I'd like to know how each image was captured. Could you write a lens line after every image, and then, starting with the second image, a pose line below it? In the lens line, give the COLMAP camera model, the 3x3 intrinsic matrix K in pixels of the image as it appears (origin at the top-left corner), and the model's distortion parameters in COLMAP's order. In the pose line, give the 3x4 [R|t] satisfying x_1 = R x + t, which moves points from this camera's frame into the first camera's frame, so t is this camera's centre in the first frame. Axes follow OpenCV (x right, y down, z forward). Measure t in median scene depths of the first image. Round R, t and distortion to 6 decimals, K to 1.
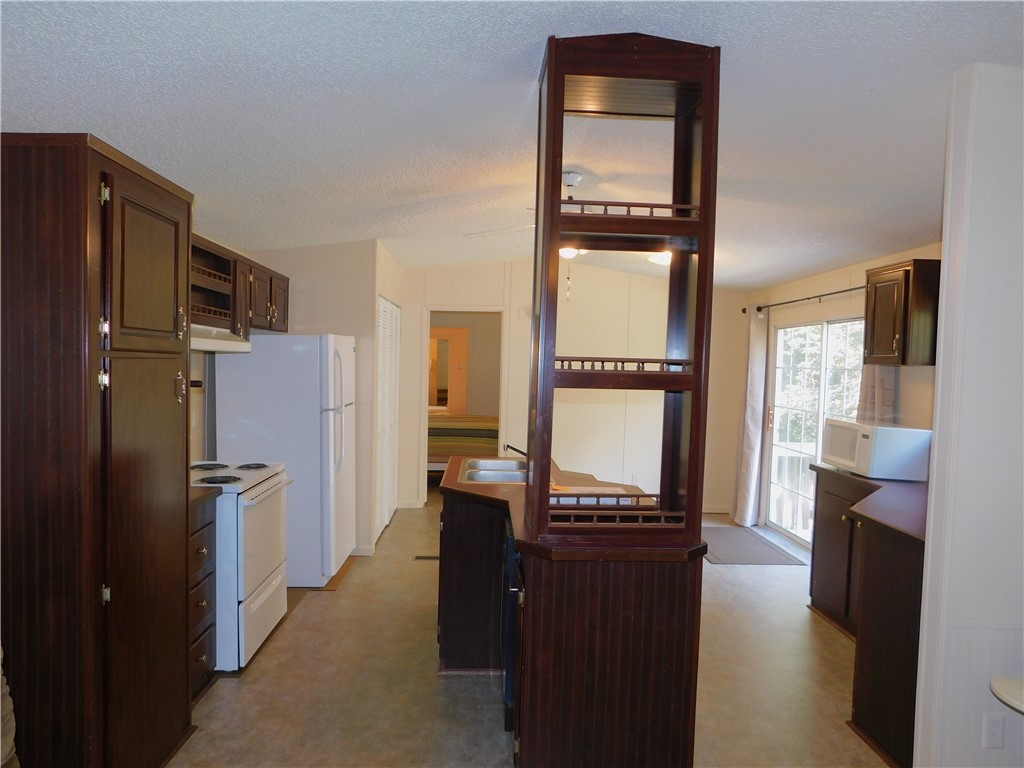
lens RADIAL K [[692.0, 0, 511.7], [0, 692.0, 390.4], [0, 0, 1]] dist [-0.023673, -0.000349]
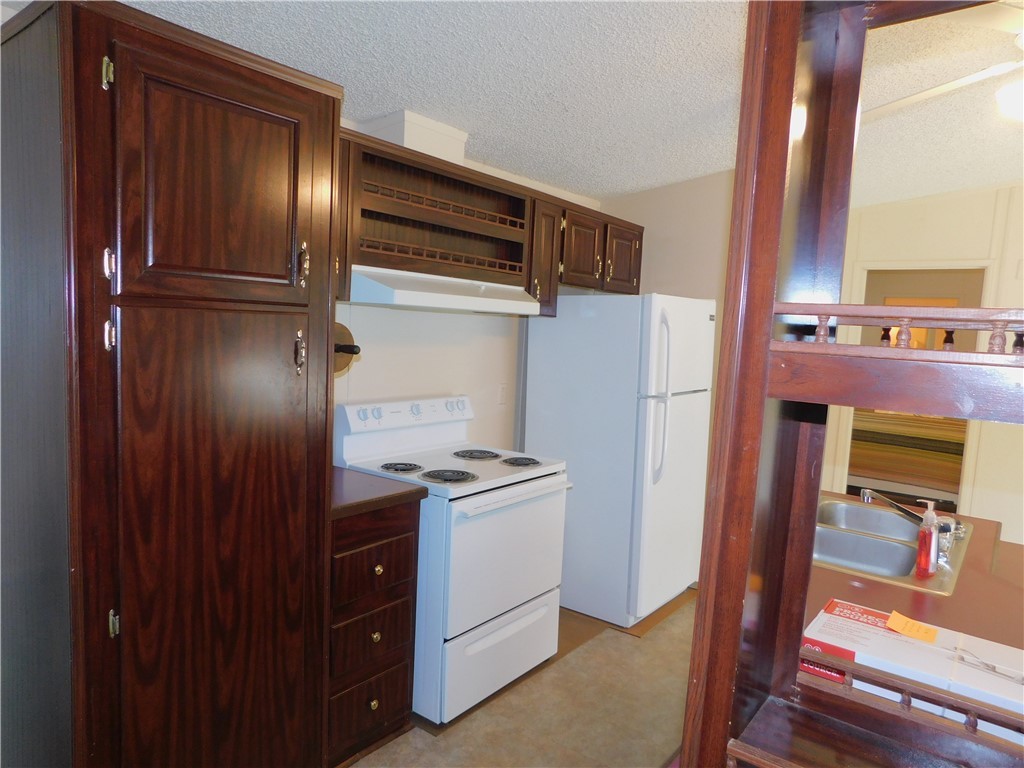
lens RADIAL K [[692.0, 0, 513.3], [0, 692.0, 375.1], [0, 0, 1]] dist [-0.023673, -0.000349]
pose [[0.770069, 0.071973, -0.633888, 0.102326], [-0.063962, 0.997319, 0.035535, -0.013459], [0.634746, 0.013180, 0.772608, 0.368368]]
